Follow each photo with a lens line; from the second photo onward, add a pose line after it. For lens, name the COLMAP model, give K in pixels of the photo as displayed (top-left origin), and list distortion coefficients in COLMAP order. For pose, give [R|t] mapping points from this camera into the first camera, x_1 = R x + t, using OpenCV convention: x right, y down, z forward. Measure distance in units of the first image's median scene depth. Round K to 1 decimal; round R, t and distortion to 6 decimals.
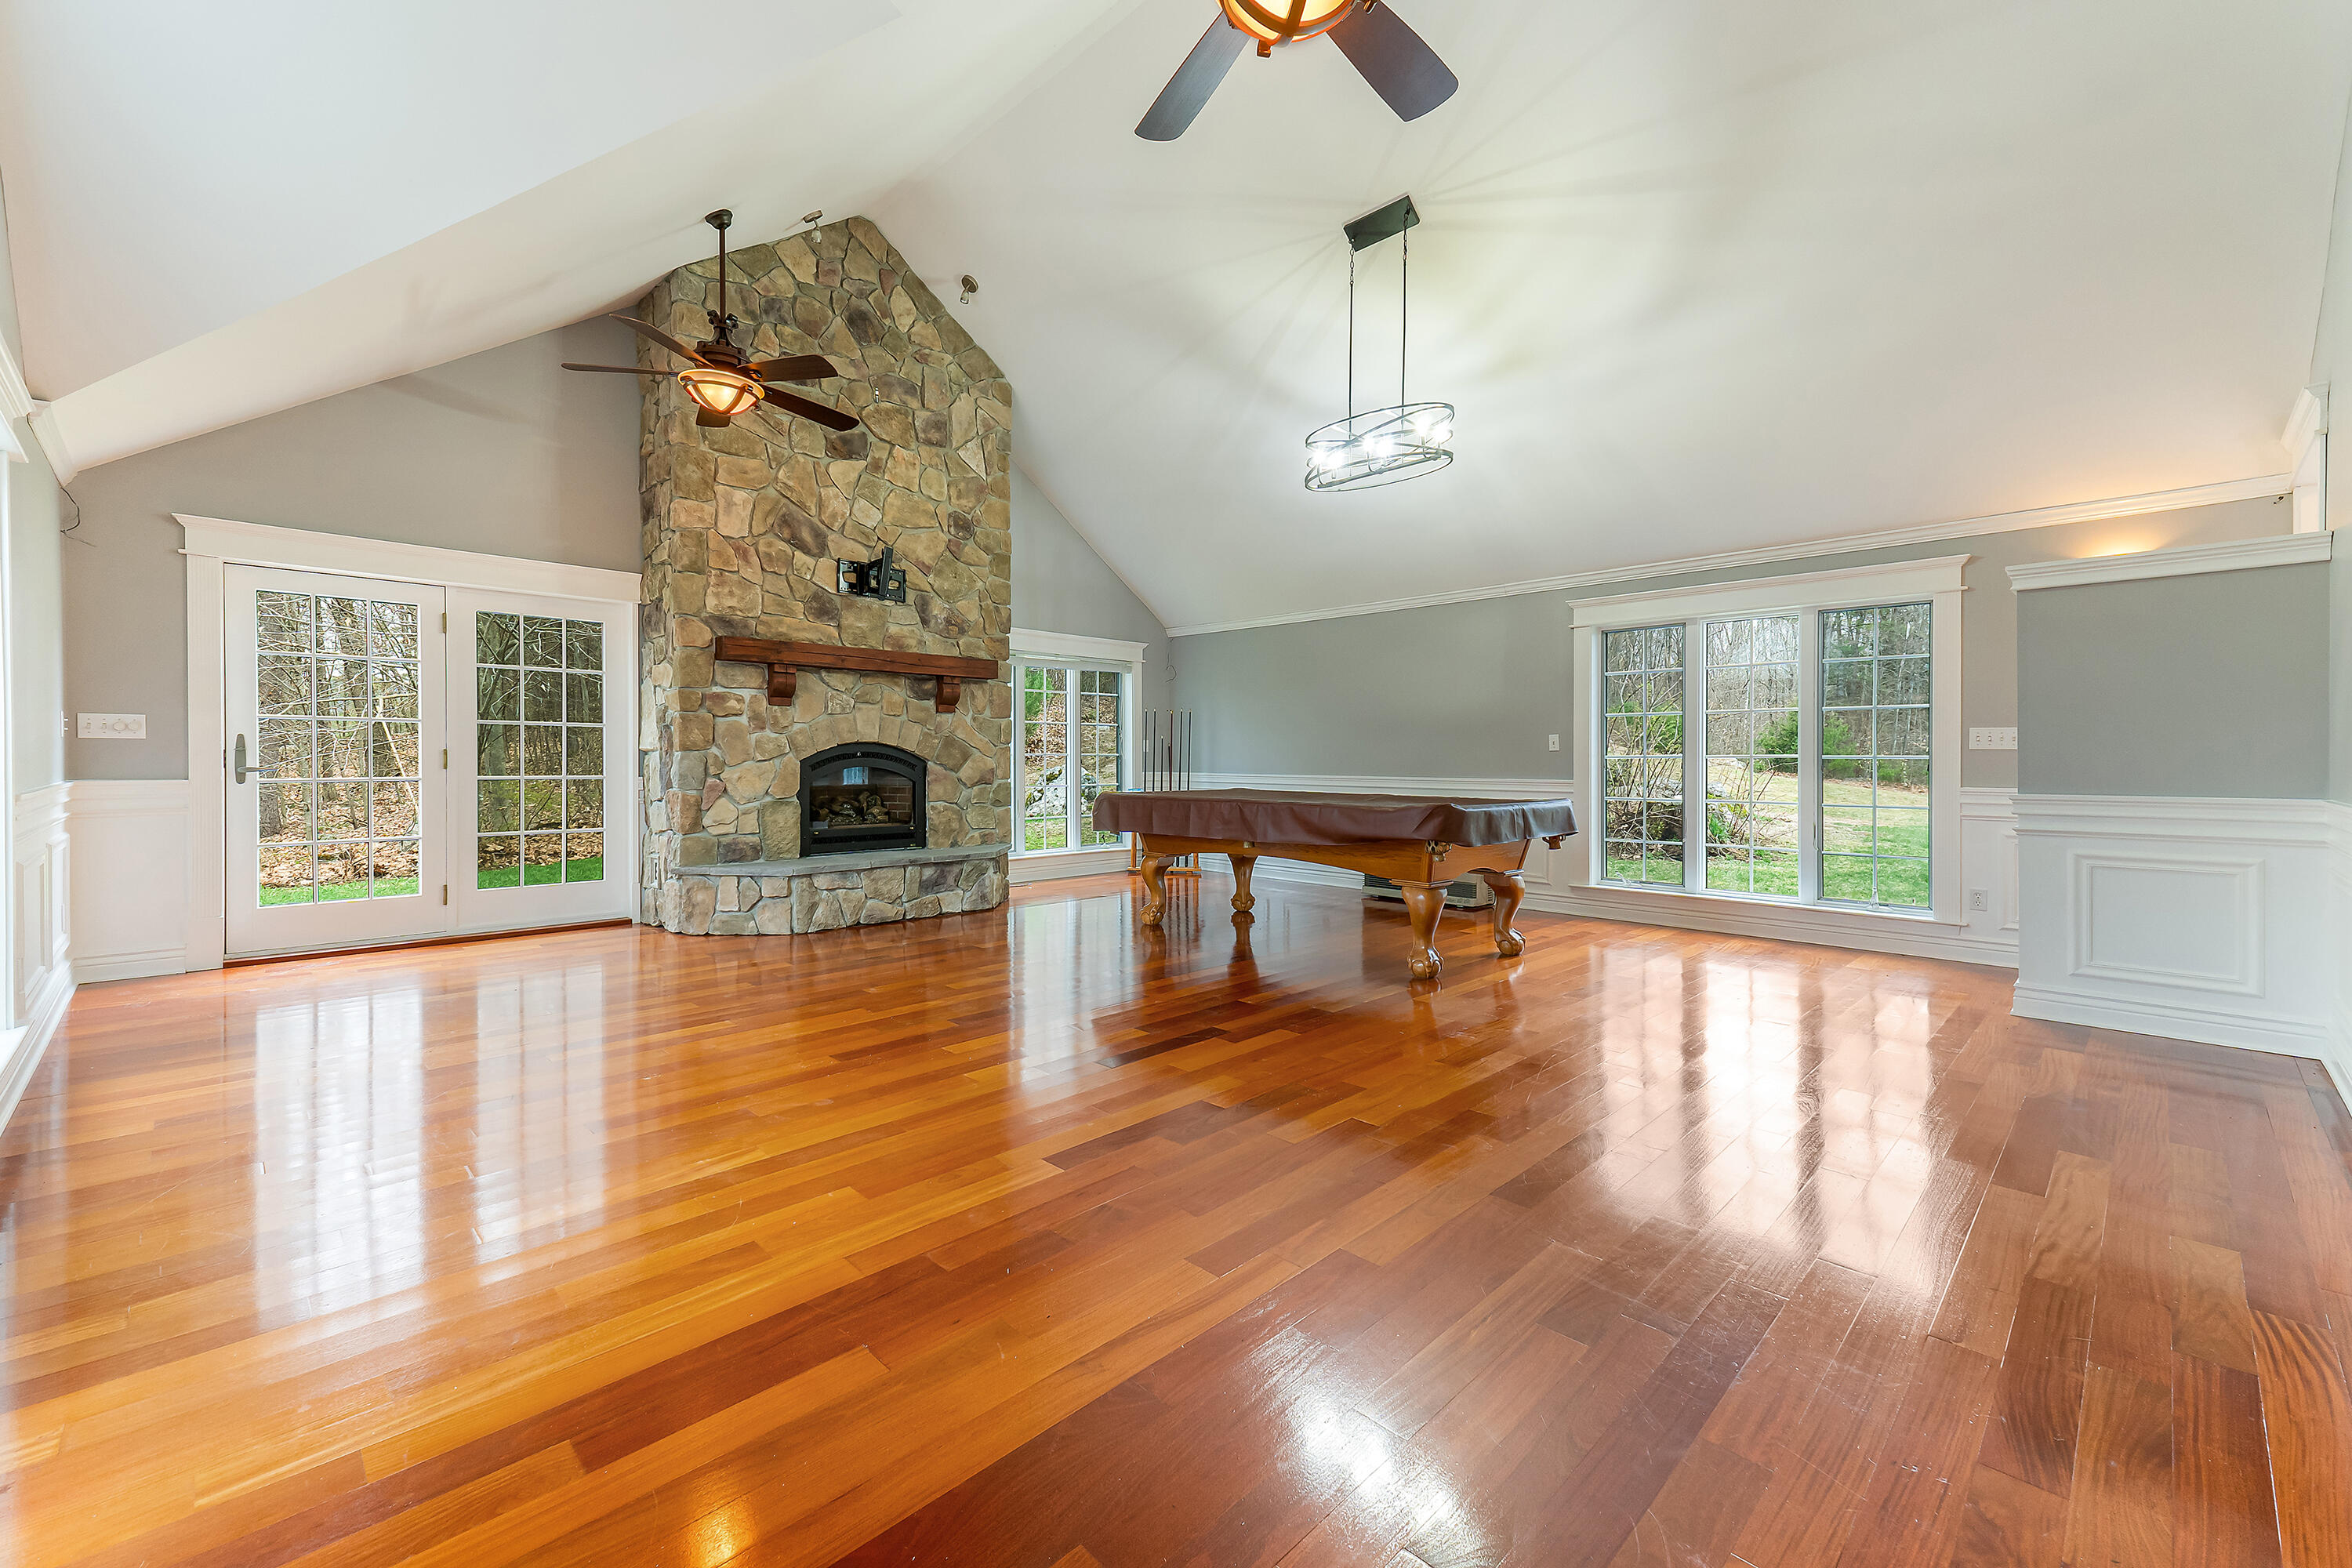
lens RADIAL K [[967.5, 0, 1182.2], [0, 967.5, 756.6], [0, 0, 1]] dist [0.028387, -0.000030]
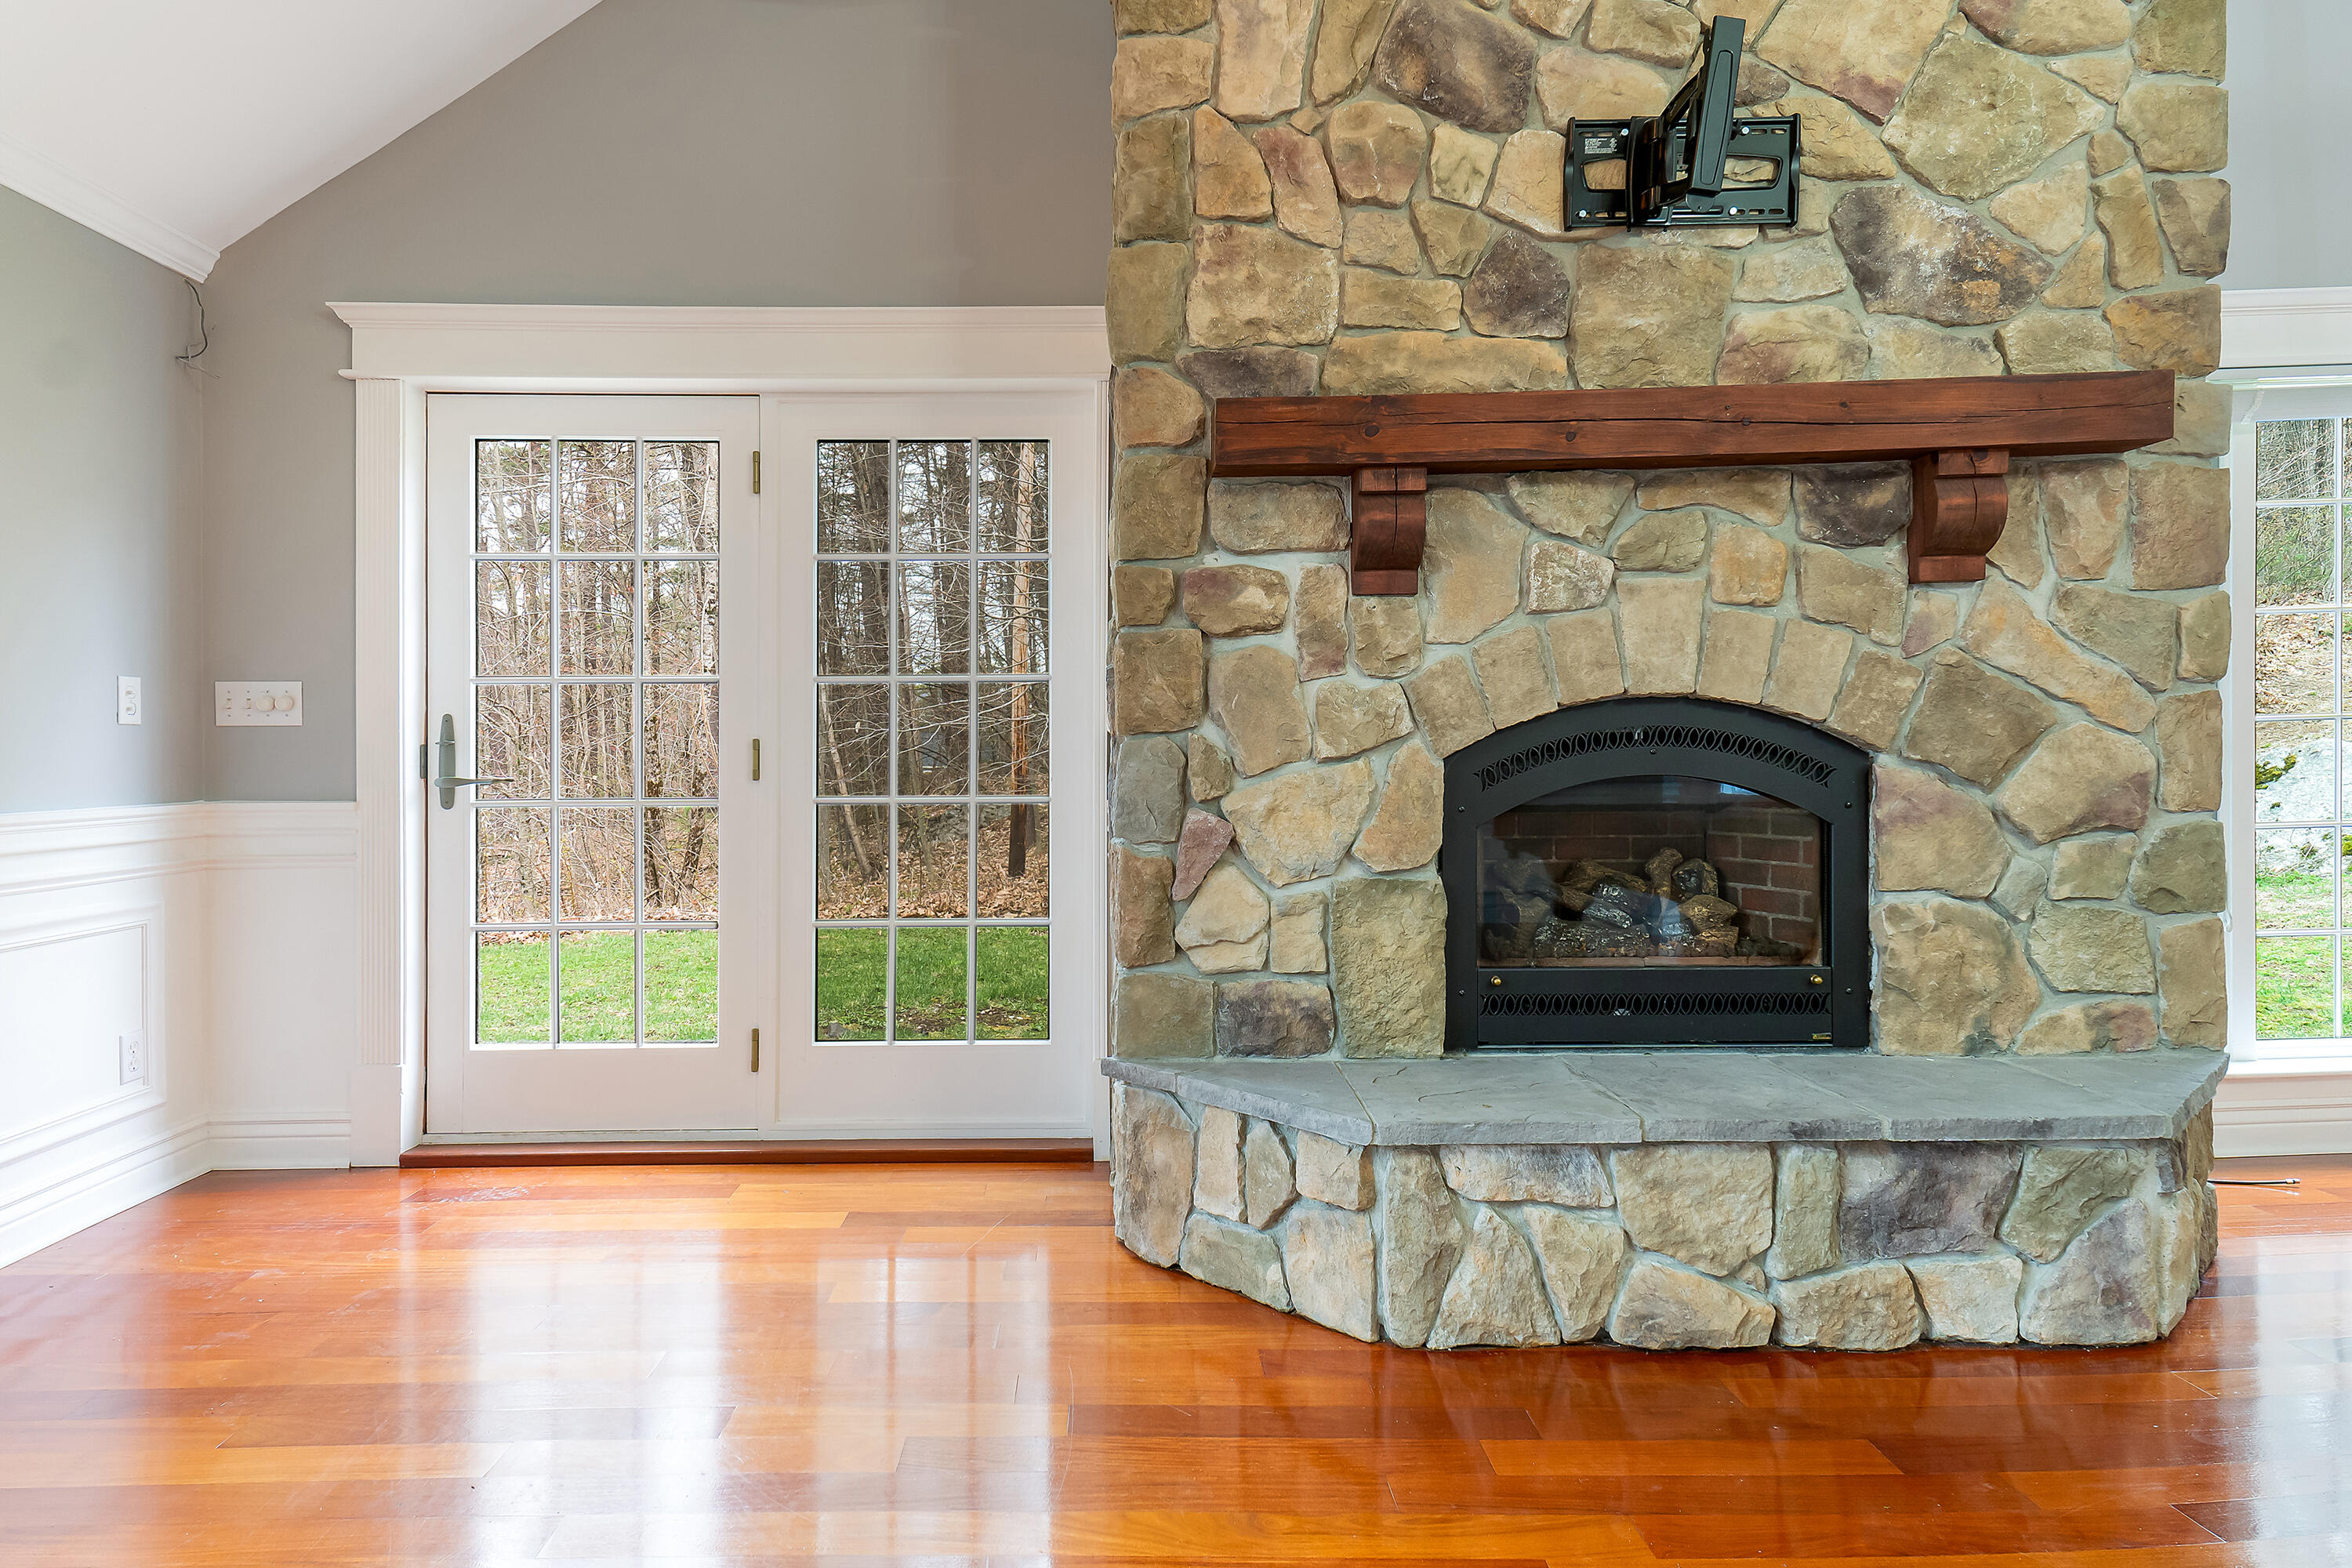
lens RADIAL K [[1356.0, 0, 1168.9], [0, 1356.0, 747.8], [0, 0, 1]] dist [0.039274, 0.000301]
pose [[0.718774, 0.008174, -0.695195, -0.135700], [0.022097, 0.999157, 0.034595, -0.016975], [0.694892, -0.040228, 0.717988, 0.587455]]
